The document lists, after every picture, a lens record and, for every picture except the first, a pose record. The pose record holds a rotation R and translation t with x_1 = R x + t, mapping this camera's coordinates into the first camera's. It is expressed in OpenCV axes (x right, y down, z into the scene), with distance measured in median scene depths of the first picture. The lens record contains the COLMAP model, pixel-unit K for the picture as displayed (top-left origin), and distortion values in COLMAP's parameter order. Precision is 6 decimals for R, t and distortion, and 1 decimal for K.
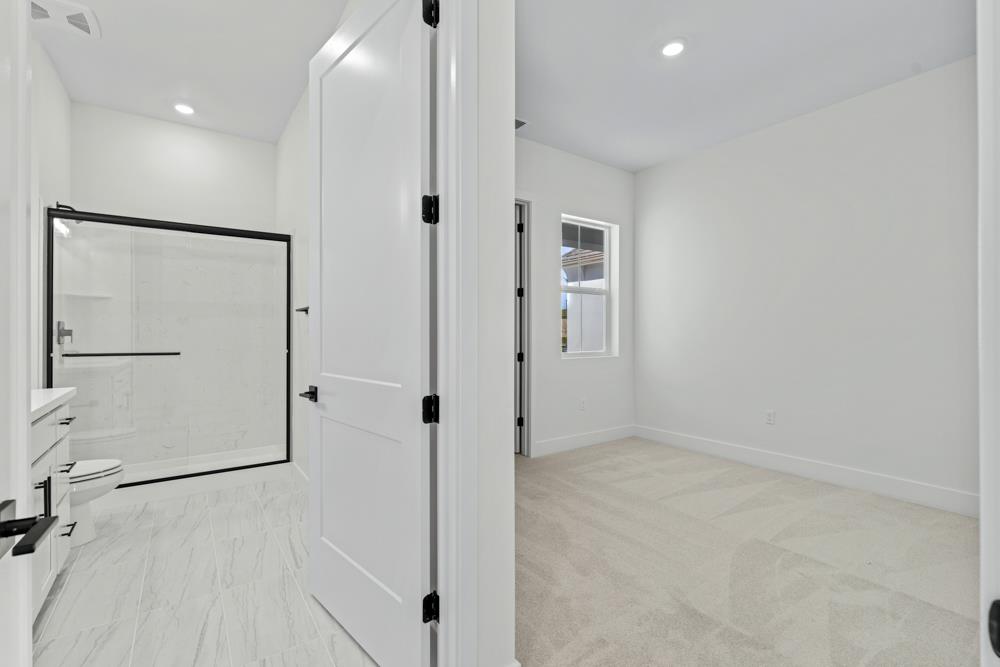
lens RADIAL K [[455.1, 0, 507.6], [0, 455.1, 329.8], [0, 0, 1]] dist [-0.005704, 0.000725]
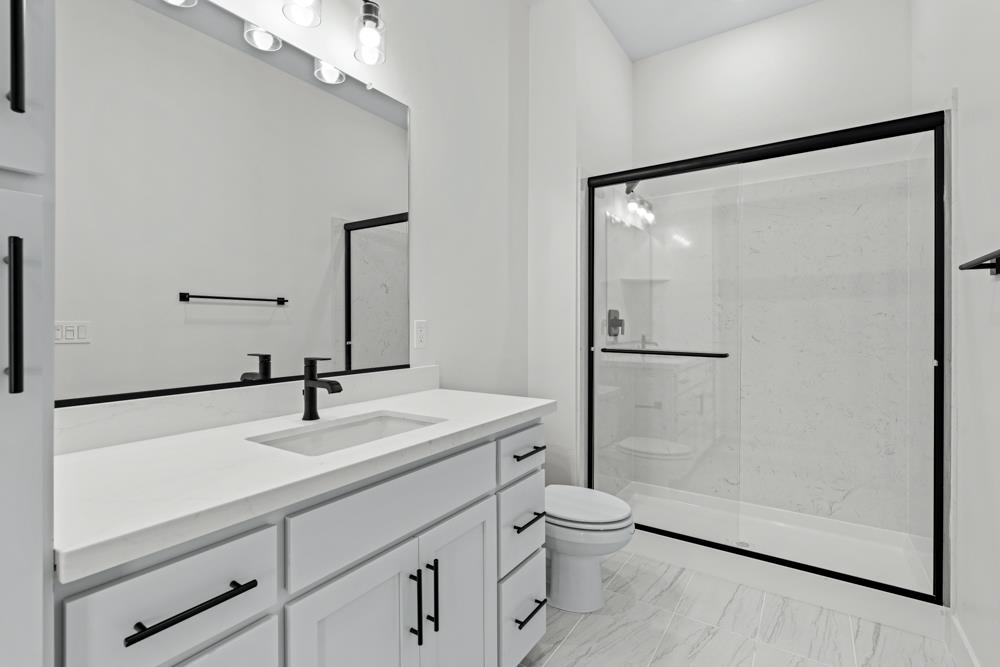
lens RADIAL K [[455.1, 0, 504.6], [0, 455.1, 326.0], [0, 0, 1]] dist [-0.005704, 0.000725]
pose [[0.346453, -0.000037, -0.938067, -0.158284], [-0.000311, 1.000000, -0.000155, 0.007667], [0.938067, 0.000346, 0.346453, 0.332023]]
